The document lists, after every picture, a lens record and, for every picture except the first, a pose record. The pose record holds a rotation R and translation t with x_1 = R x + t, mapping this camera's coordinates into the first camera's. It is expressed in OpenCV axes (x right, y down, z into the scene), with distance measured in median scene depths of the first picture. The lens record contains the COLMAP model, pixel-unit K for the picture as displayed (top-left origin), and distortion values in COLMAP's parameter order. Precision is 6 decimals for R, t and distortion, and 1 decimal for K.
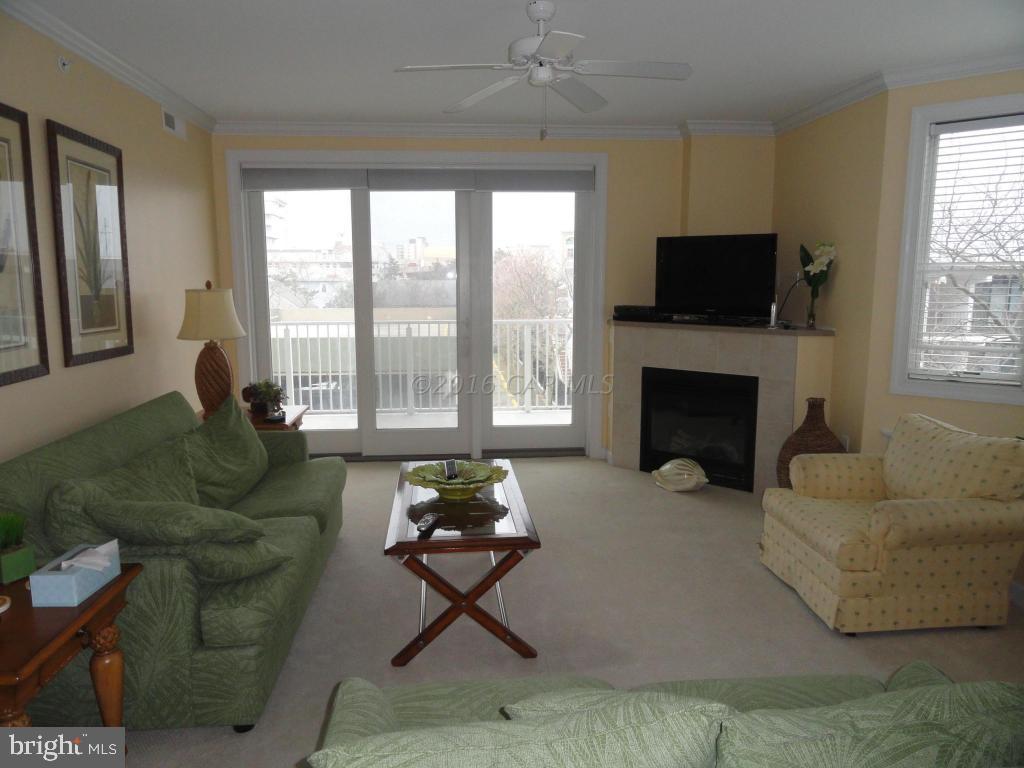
lens RADIAL K [[718.3, 0, 512.0], [0, 718.3, 384.0], [0, 0, 1]] dist [-0.003163, 0.002999]
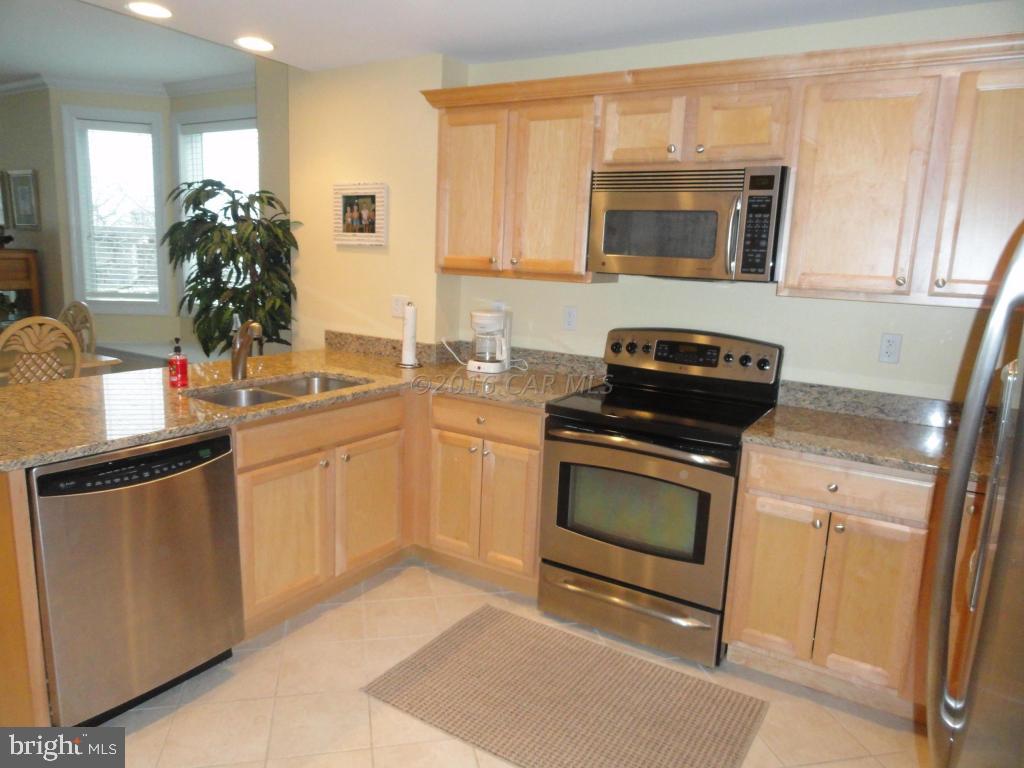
lens RADIAL K [[723.7, 0, 512.0], [0, 723.7, 384.0], [0, 0, 1]] dist [0.003066, 0.001394]
pose [[0.613364, -0.116698, 0.781131, -0.180430], [0.078581, 0.993133, 0.086667, 0.250706], [-0.785881, 0.008224, 0.618323, -1.472284]]
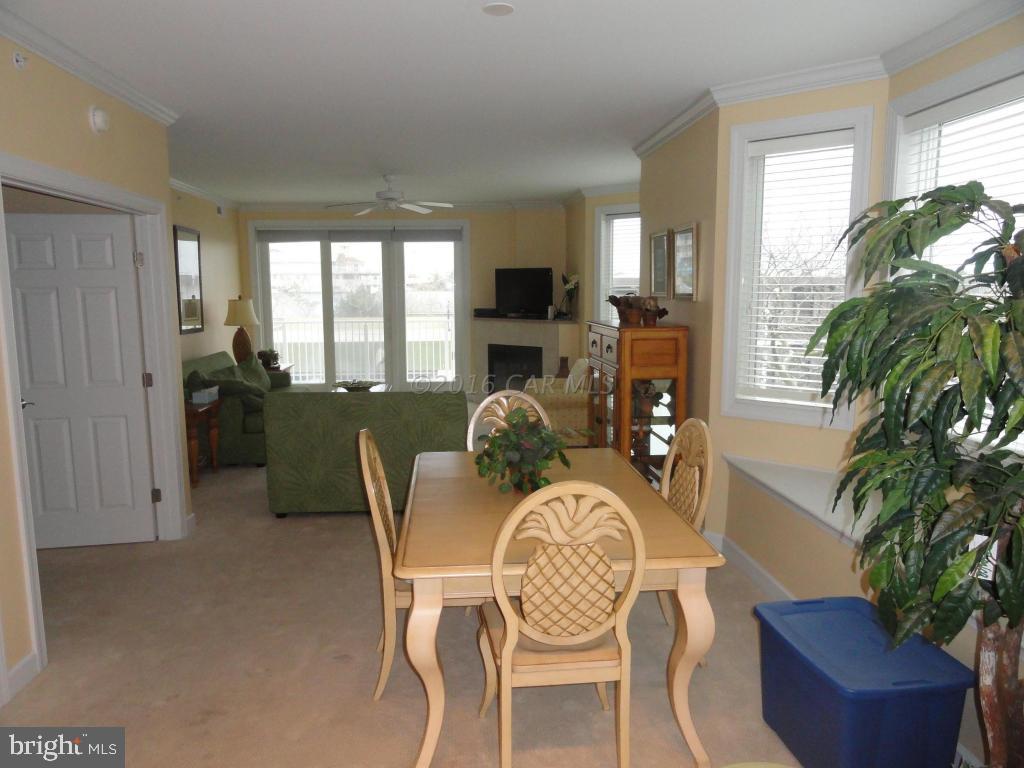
lens RADIAL K [[723.7, 0, 512.0], [0, 723.7, 384.0], [0, 0, 1]] dist [0.003066, 0.001394]
pose [[0.999968, -0.001726, -0.007874, 0.253385], [0.001608, 0.999886, -0.015029, 0.098740], [0.007899, 0.015016, 0.999856, -0.736602]]
